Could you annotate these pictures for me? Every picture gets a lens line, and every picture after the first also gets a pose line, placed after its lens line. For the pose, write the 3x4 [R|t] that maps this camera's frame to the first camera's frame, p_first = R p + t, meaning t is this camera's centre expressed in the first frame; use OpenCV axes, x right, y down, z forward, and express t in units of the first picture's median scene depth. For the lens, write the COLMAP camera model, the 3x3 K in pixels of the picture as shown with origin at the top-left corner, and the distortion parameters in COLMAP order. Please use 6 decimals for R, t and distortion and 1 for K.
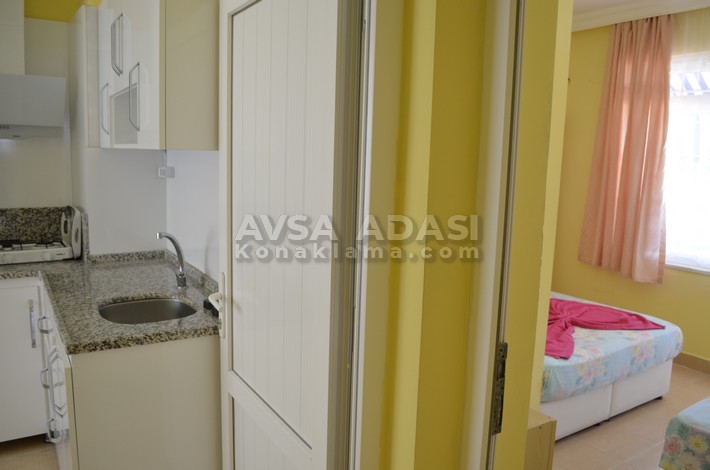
lens RADIAL K [[556.8, 0, 355.0], [0, 556.8, 235.0], [0, 0, 1]] dist [-0.084722, -0.002261]
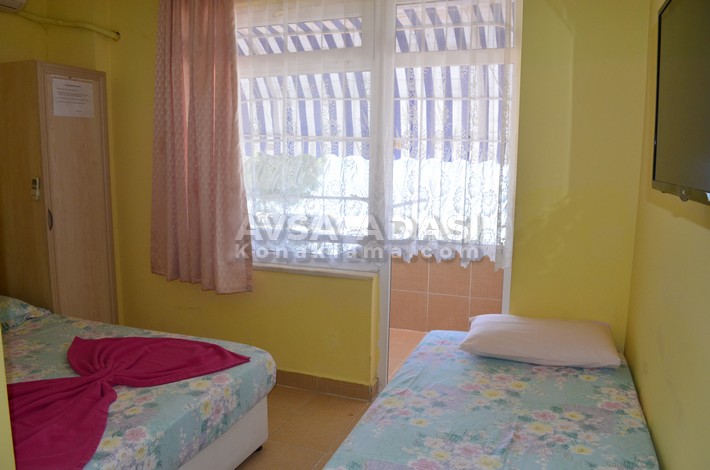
lens RADIAL K [[556.8, 0, 355.0], [0, 556.8, 235.0], [0, 0, 1]] dist [-0.084722, -0.002261]
pose [[0.800150, -0.105014, 0.590535, 0.209128], [0.097768, 0.994221, 0.044330, -0.013662], [-0.591778, 0.022265, 0.805793, 0.241562]]
